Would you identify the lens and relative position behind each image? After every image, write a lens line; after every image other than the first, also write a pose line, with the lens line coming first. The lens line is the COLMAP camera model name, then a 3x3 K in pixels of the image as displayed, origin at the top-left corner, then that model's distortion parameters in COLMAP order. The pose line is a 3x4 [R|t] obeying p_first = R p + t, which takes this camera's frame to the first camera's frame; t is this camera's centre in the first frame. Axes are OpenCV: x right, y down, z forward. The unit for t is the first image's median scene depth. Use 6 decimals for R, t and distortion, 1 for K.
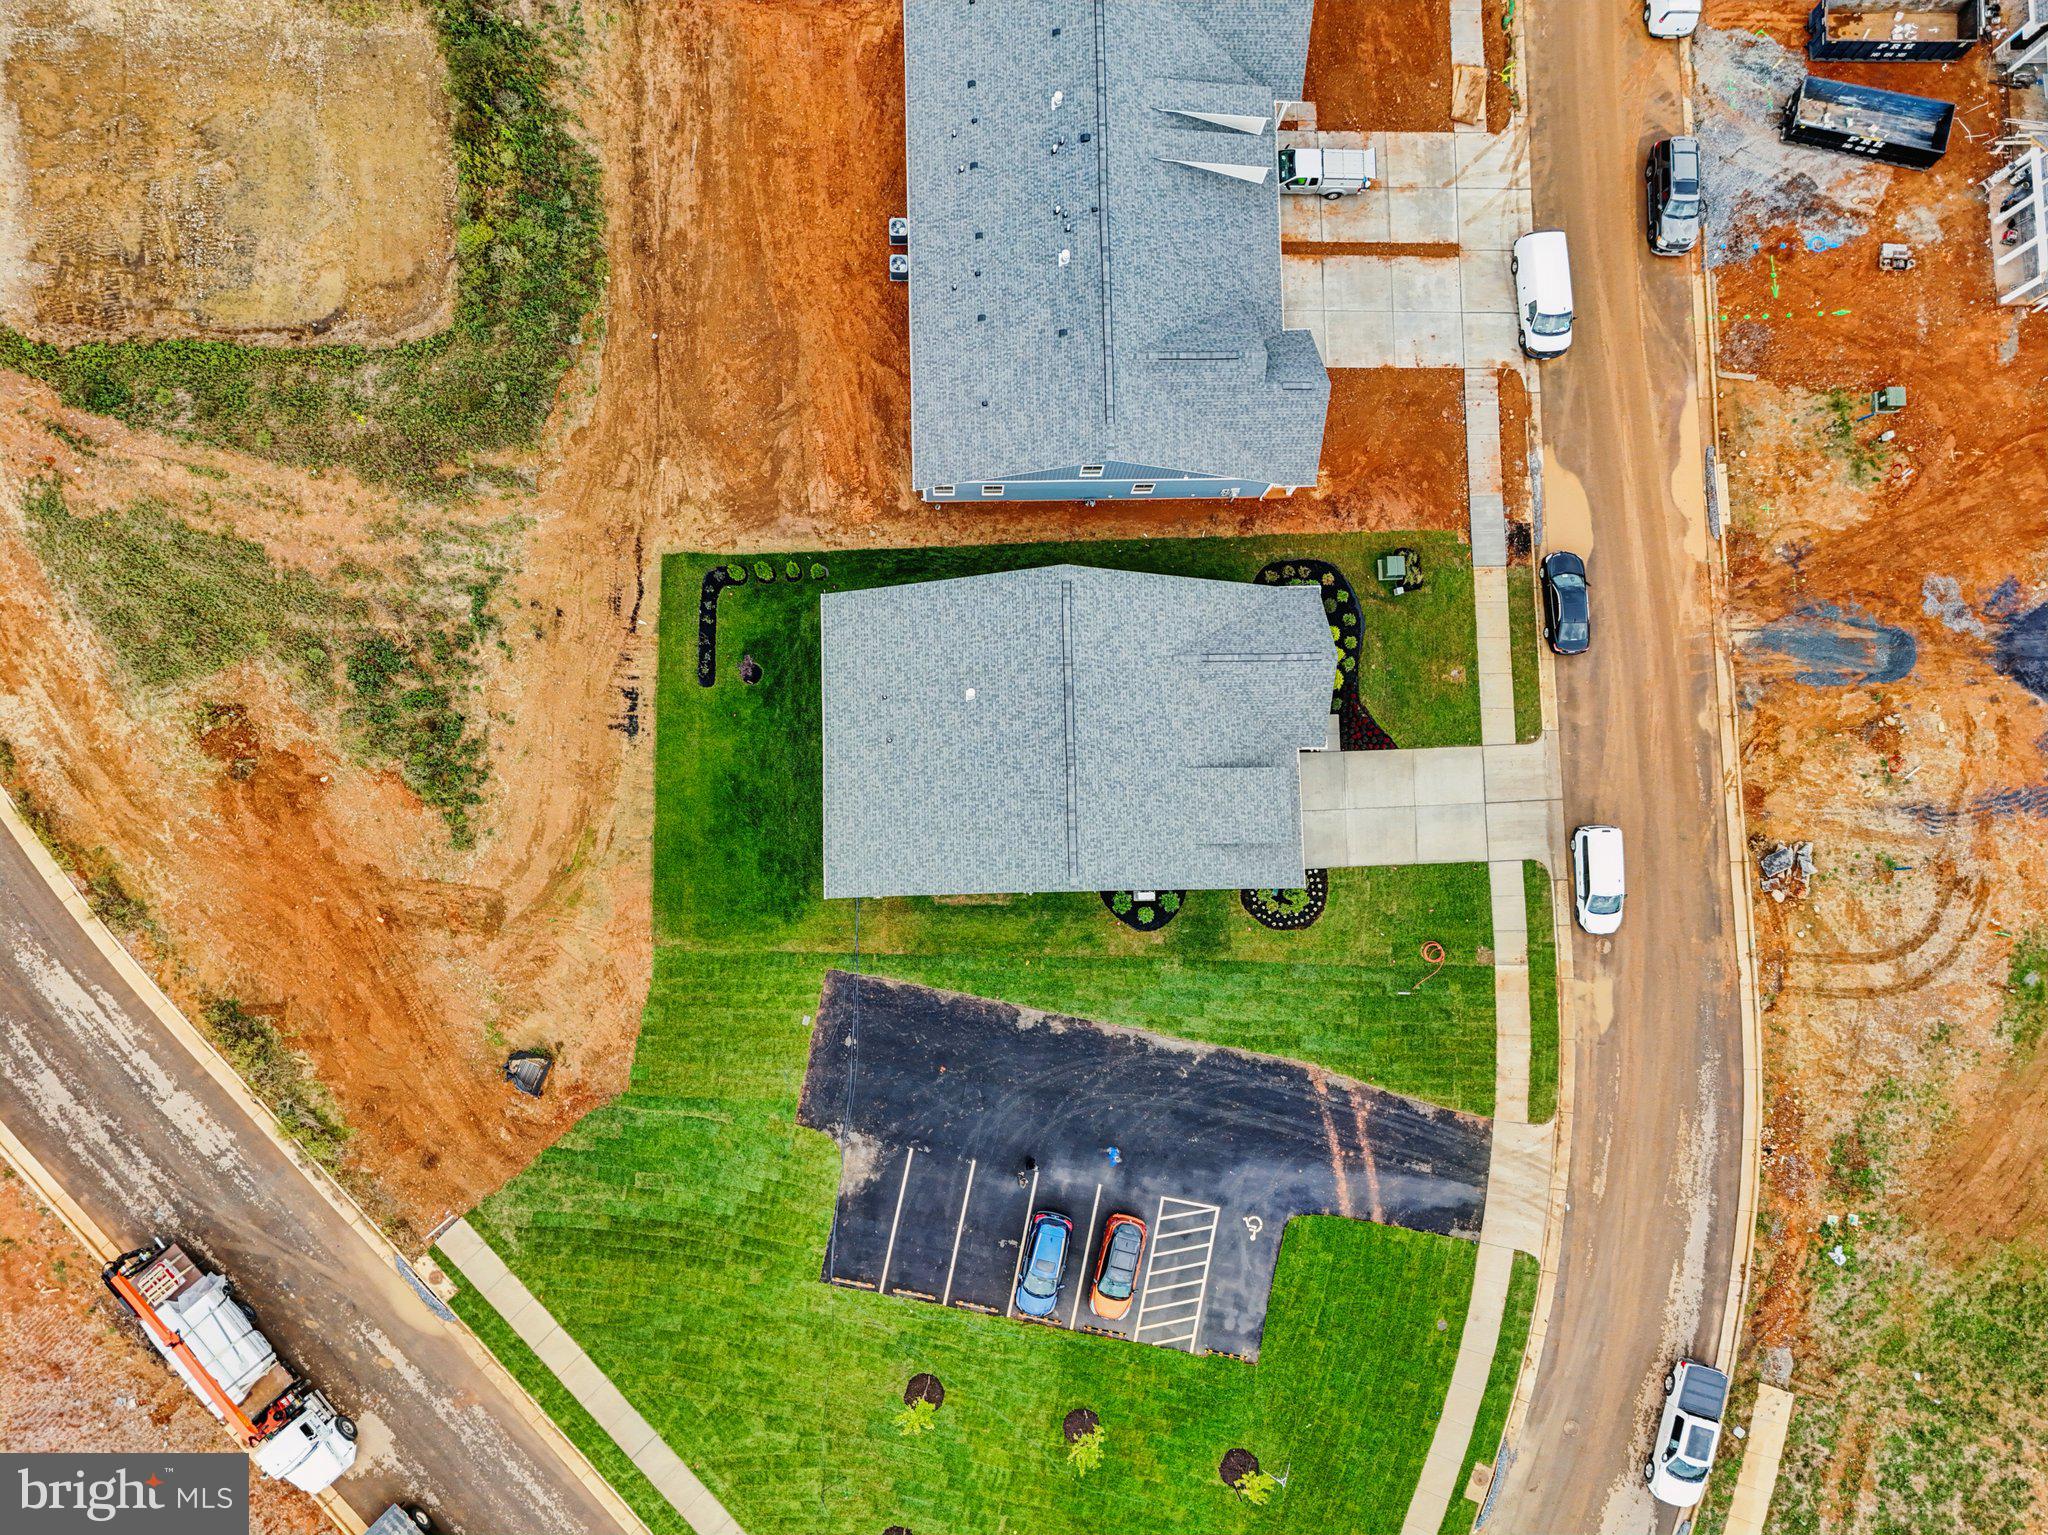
lens RADIAL K [[1509.9, 0, 1017.4], [0, 1509.9, 772.4], [0, 0, 1]] dist [0.069106, -0.076219]
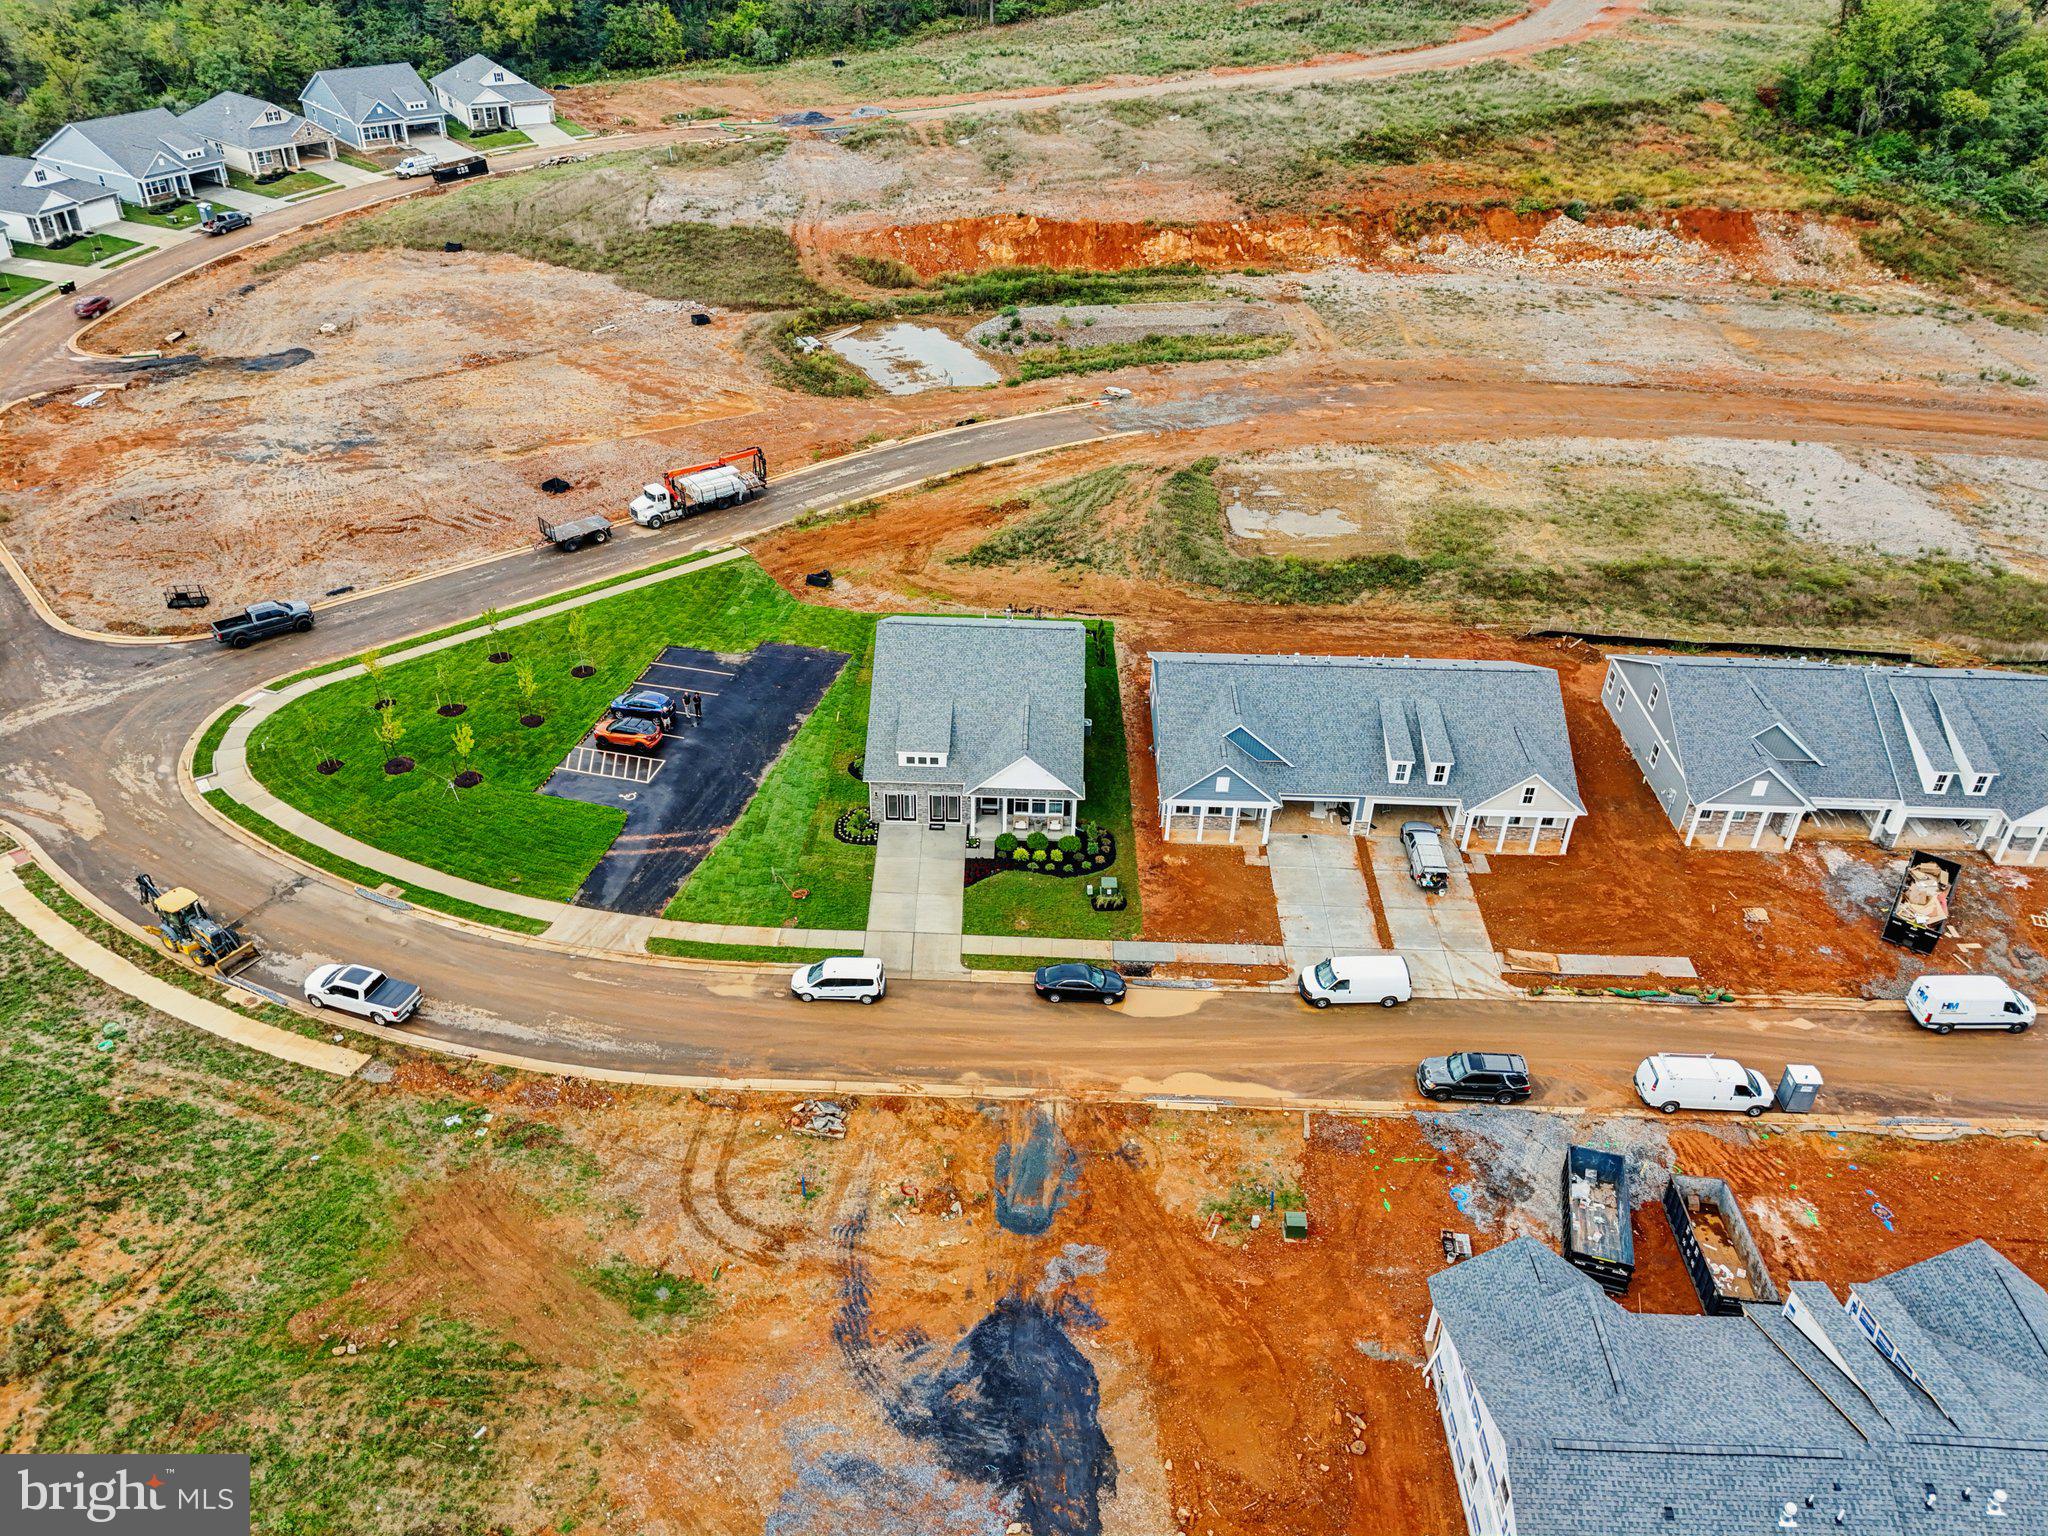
lens RADIAL K [[1495.9, 0, 1017.4], [0, 1495.9, 761.2], [0, 0, 1]] dist [0.113207, -0.179143]
pose [[-0.045454, 0.523213, -0.850989, 1.266364], [-0.996209, 0.039506, 0.077500, -0.162221], [0.074168, 0.851286, 0.519434, 0.269814]]
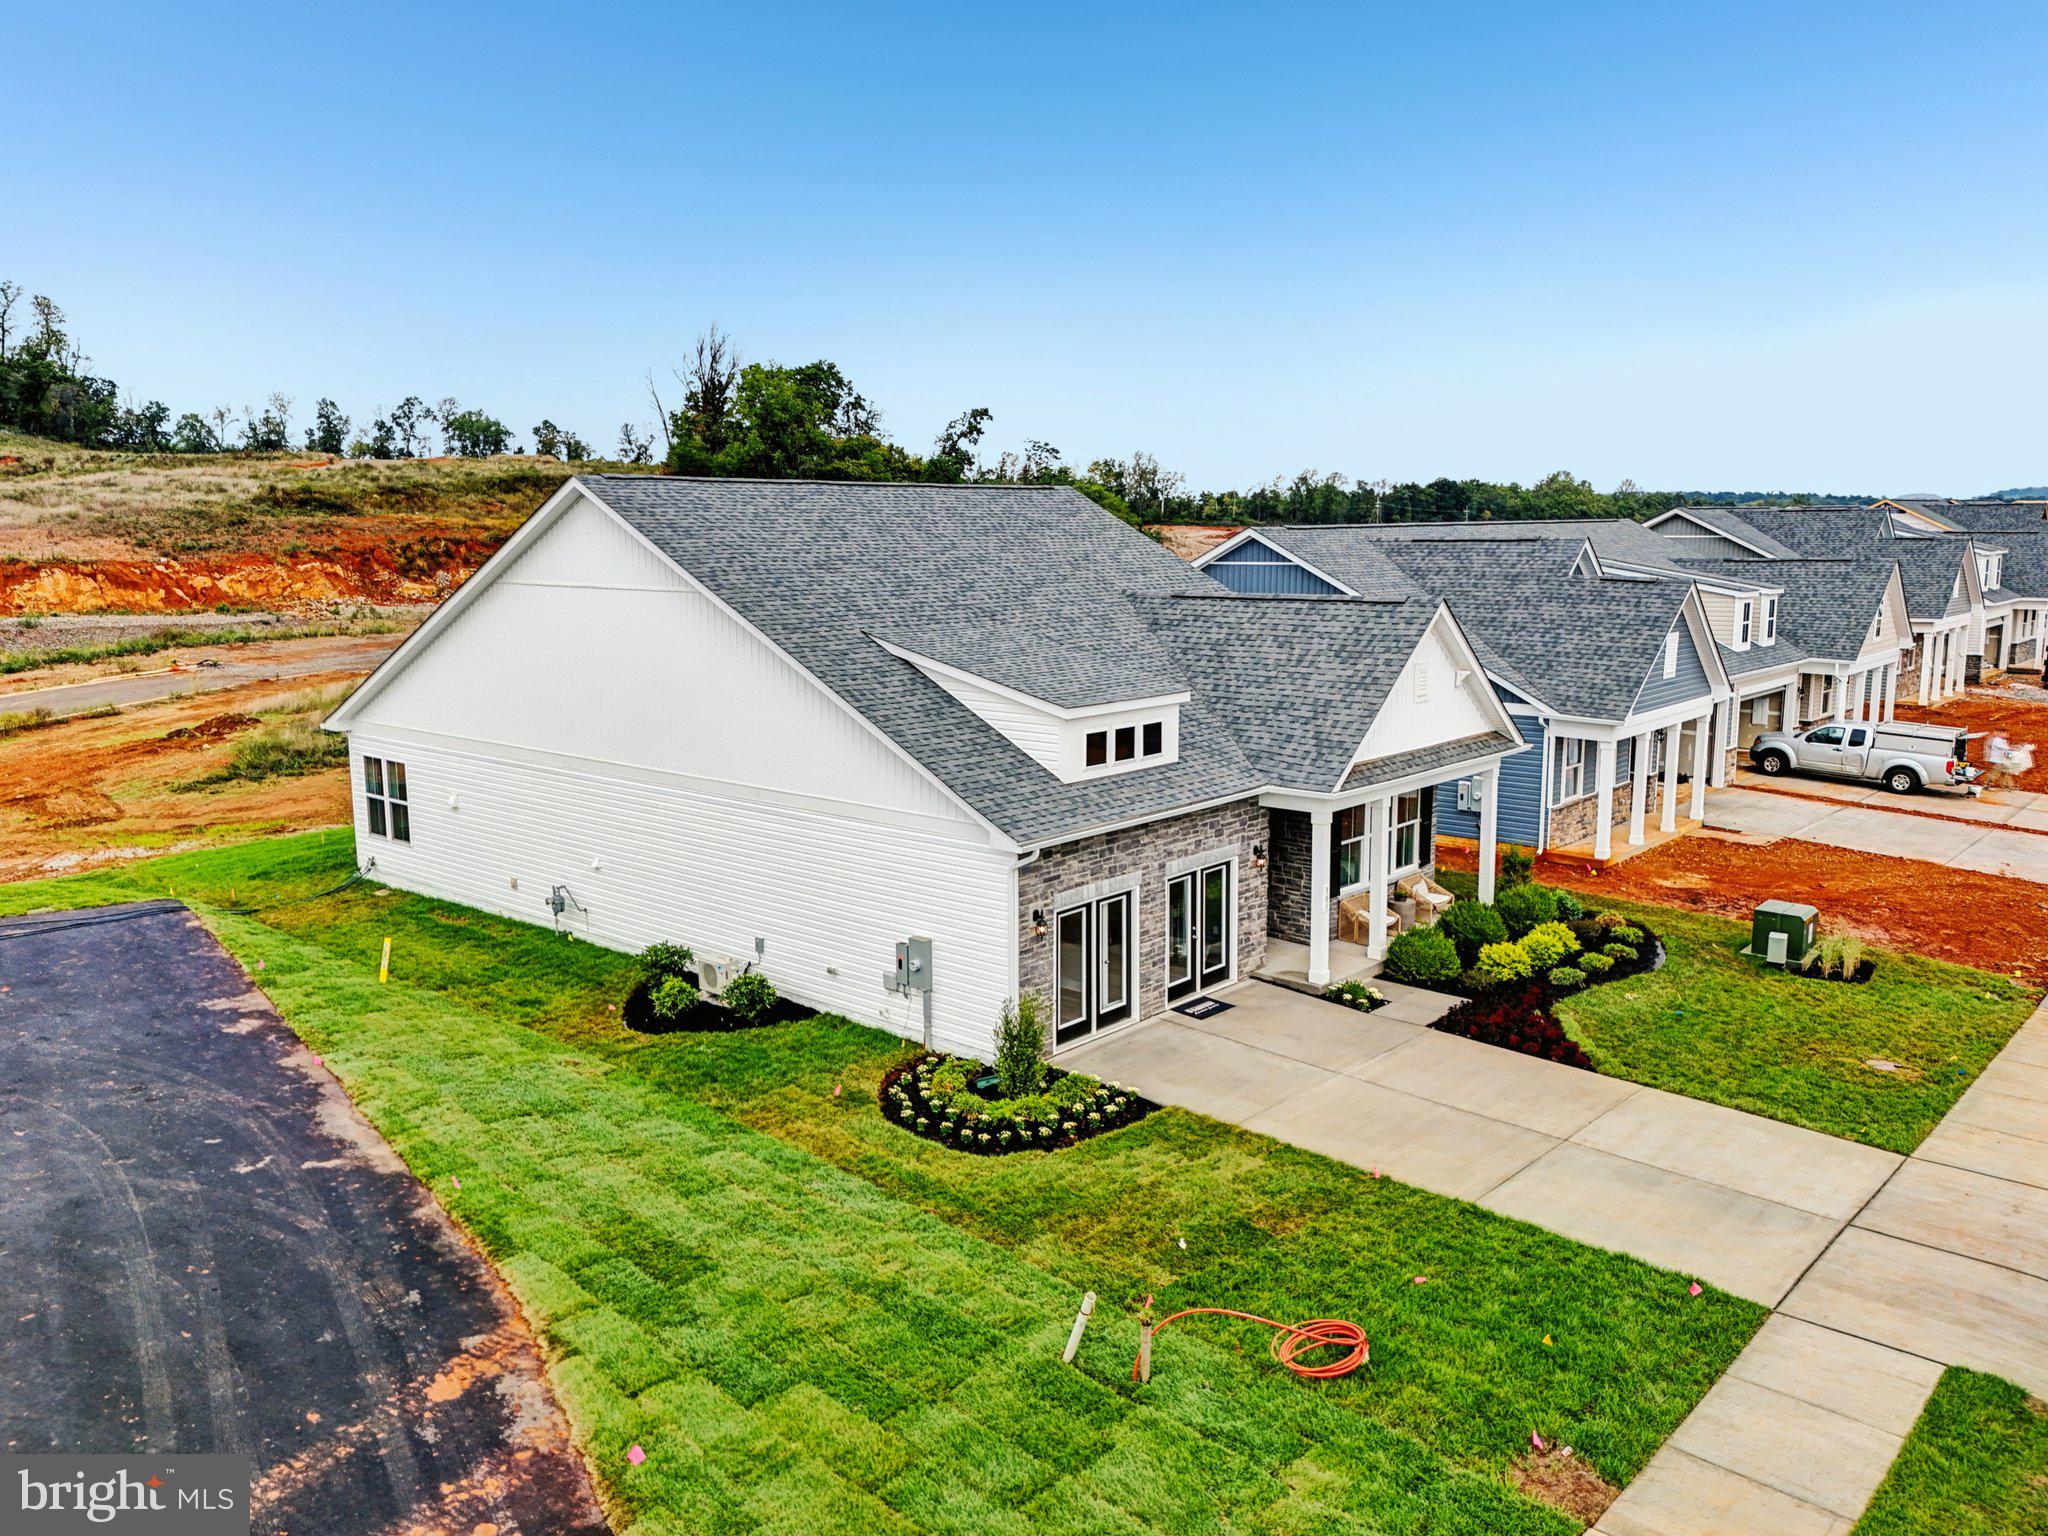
lens RADIAL K [[1544.7, 0, 1030.1], [0, 1544.7, 765.8], [0, 0, 1]] dist [0.073497, -0.075582]
pose [[0.731157, 0.063390, -0.679258, 0.384358], [-0.674676, 0.214750, -0.706183, 0.279889], [0.101106, 0.974610, 0.199784, 0.871032]]
